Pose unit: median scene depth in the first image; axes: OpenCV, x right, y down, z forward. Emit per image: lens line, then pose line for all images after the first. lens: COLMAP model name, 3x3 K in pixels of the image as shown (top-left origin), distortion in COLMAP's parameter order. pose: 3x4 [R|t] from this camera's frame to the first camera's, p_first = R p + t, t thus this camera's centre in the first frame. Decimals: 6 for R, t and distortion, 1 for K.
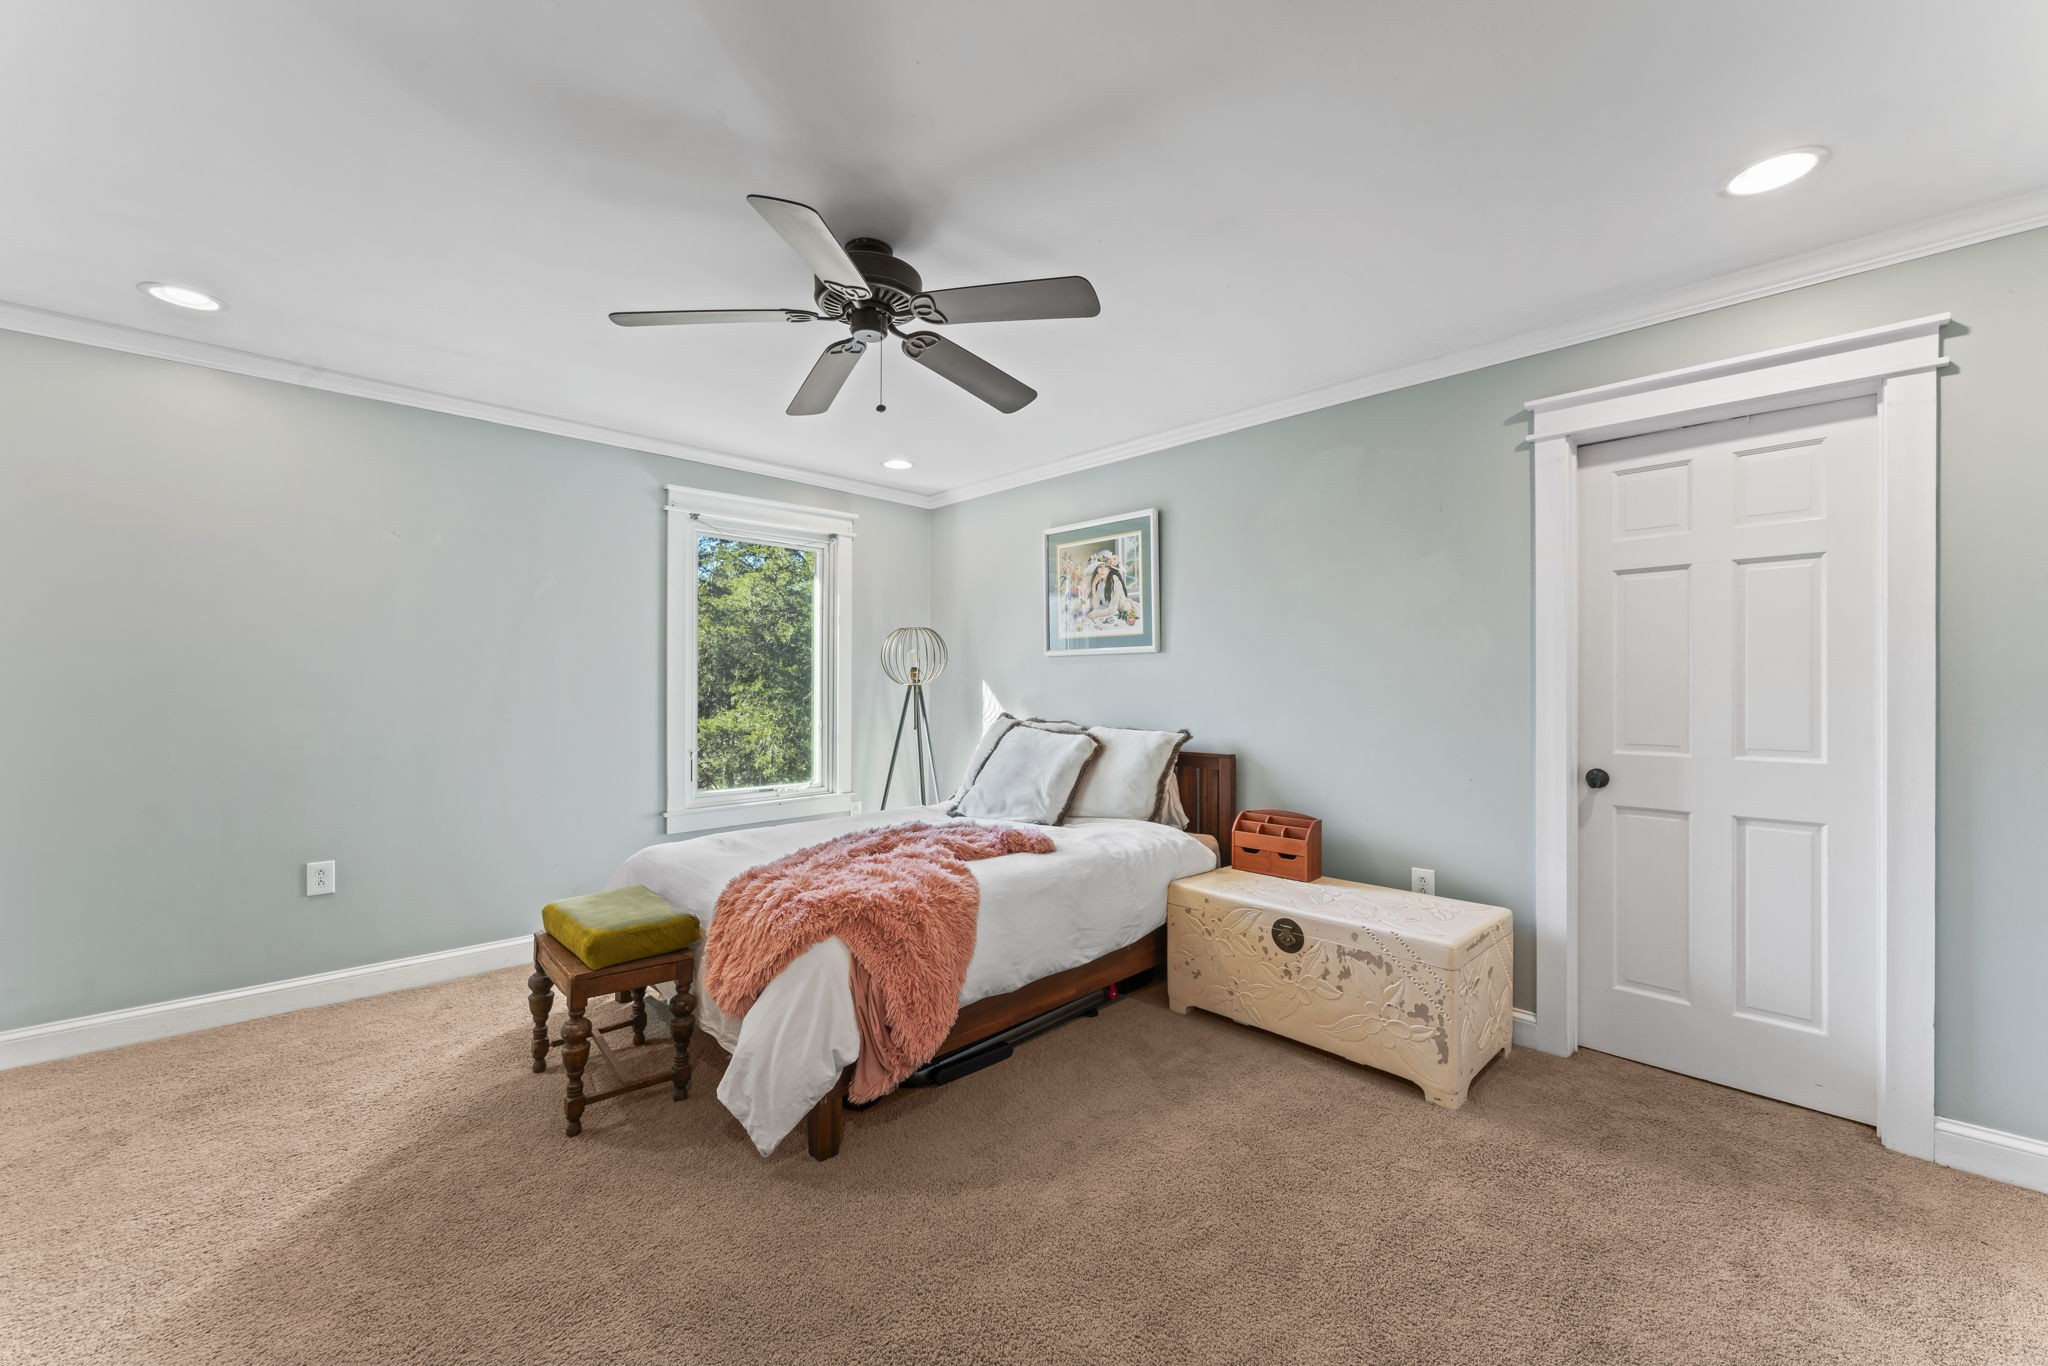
lens RADIAL K [[811.4, 0, 1014.4], [0, 811.4, 677.1], [0, 0, 1]] dist [-0.002453, -0.000119]
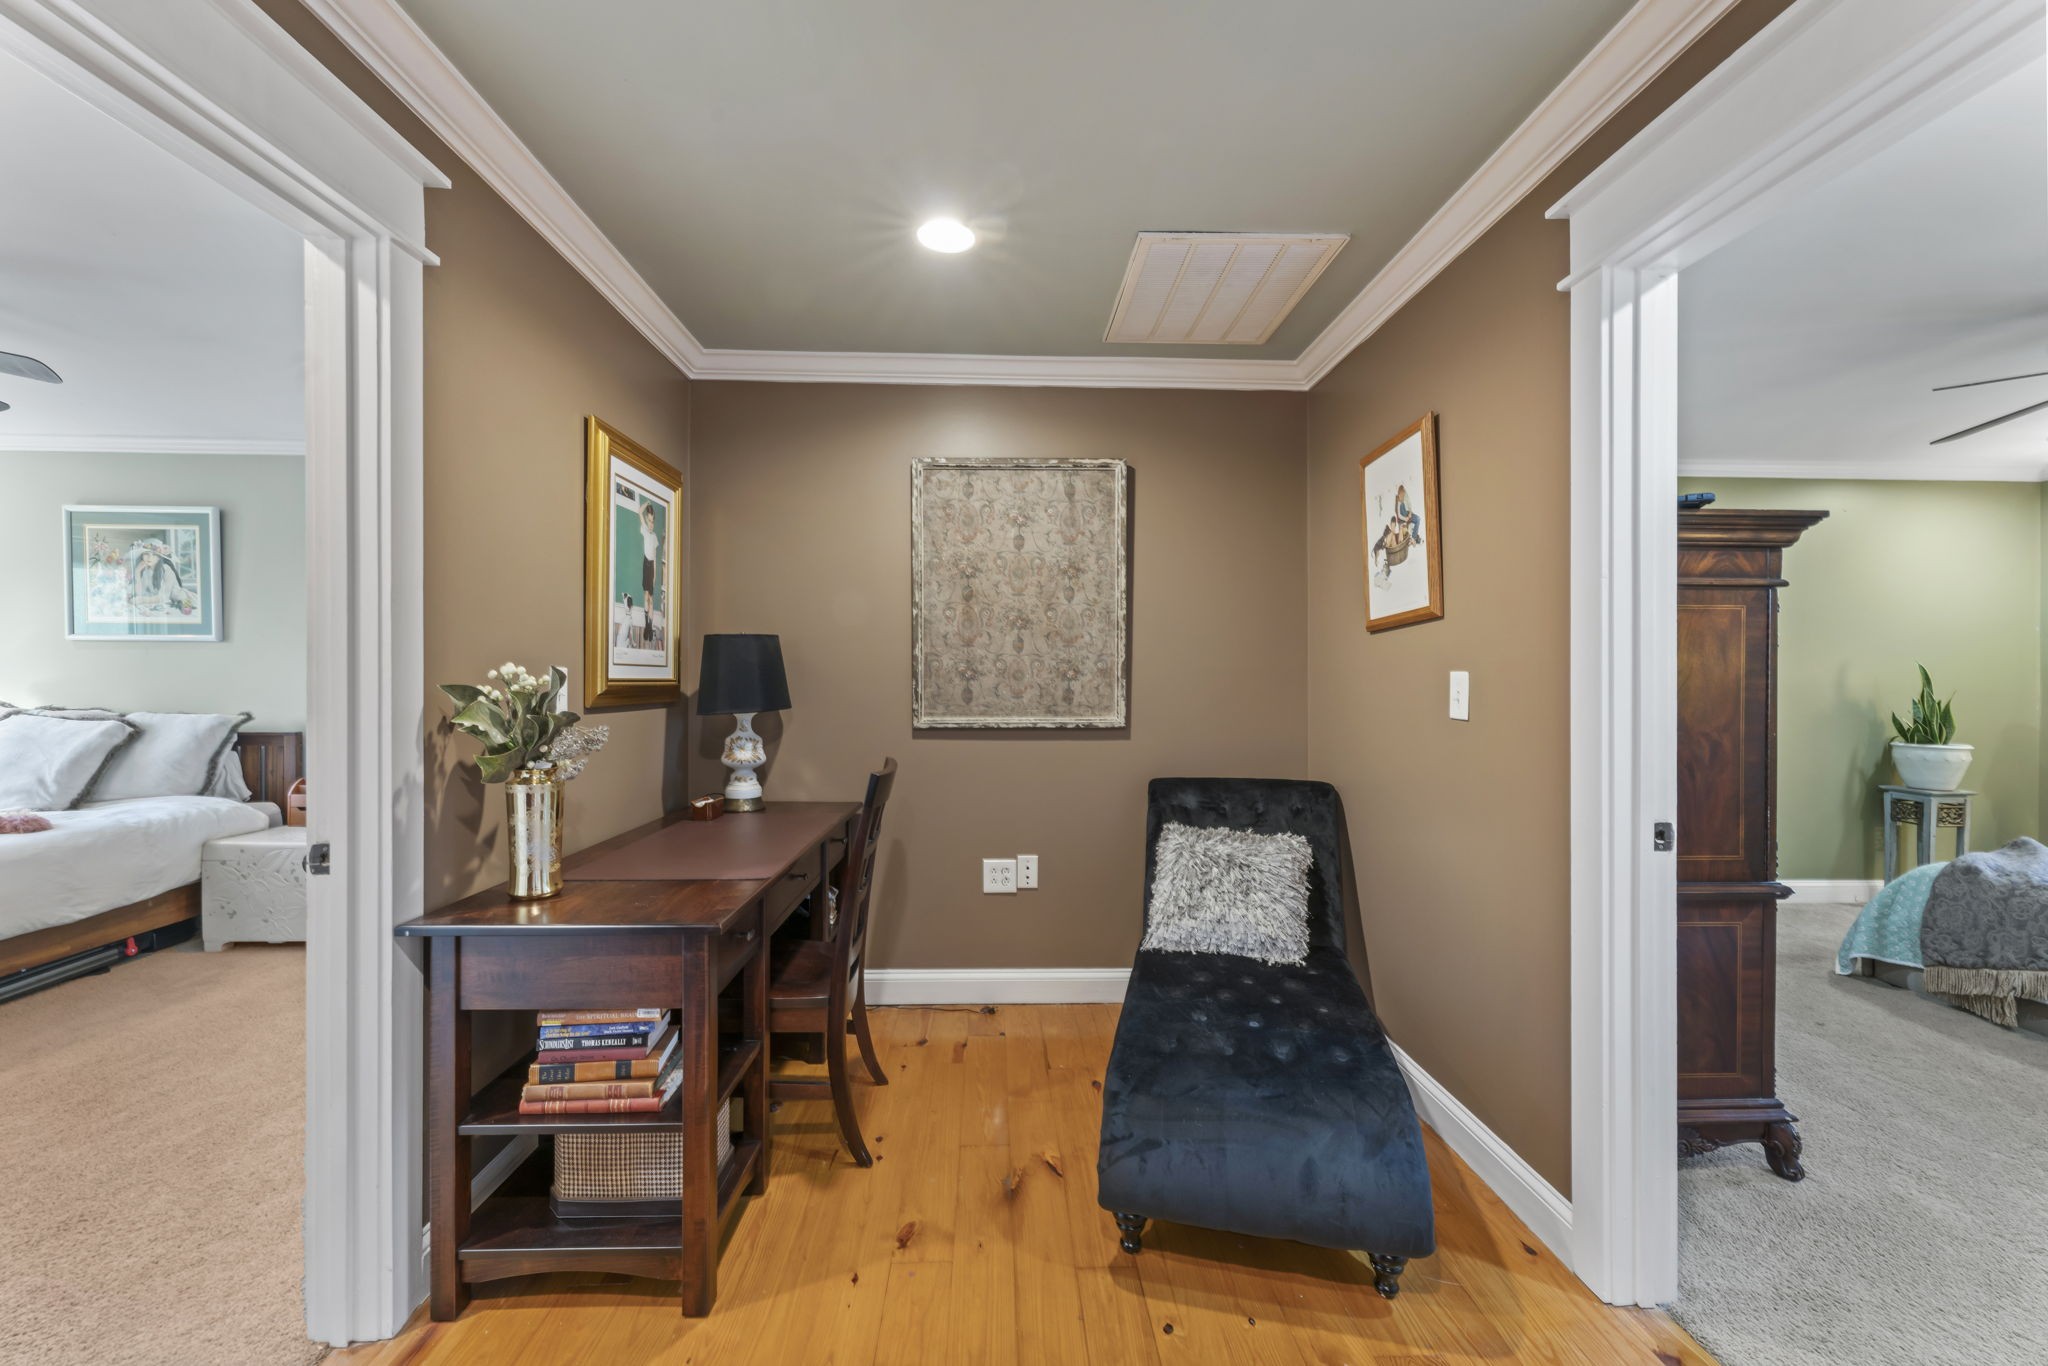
lens RADIAL K [[806.2, 0, 1012.5], [0, 806.2, 674.8], [0, 0, 1]] dist [-0.000278, 0.000179]
pose [[0.665376, 0.001540, 0.746507, 0.082966], [-0.014064, 0.999846, 0.010472, -0.012891], [-0.746376, -0.017466, 0.665295, -0.525465]]
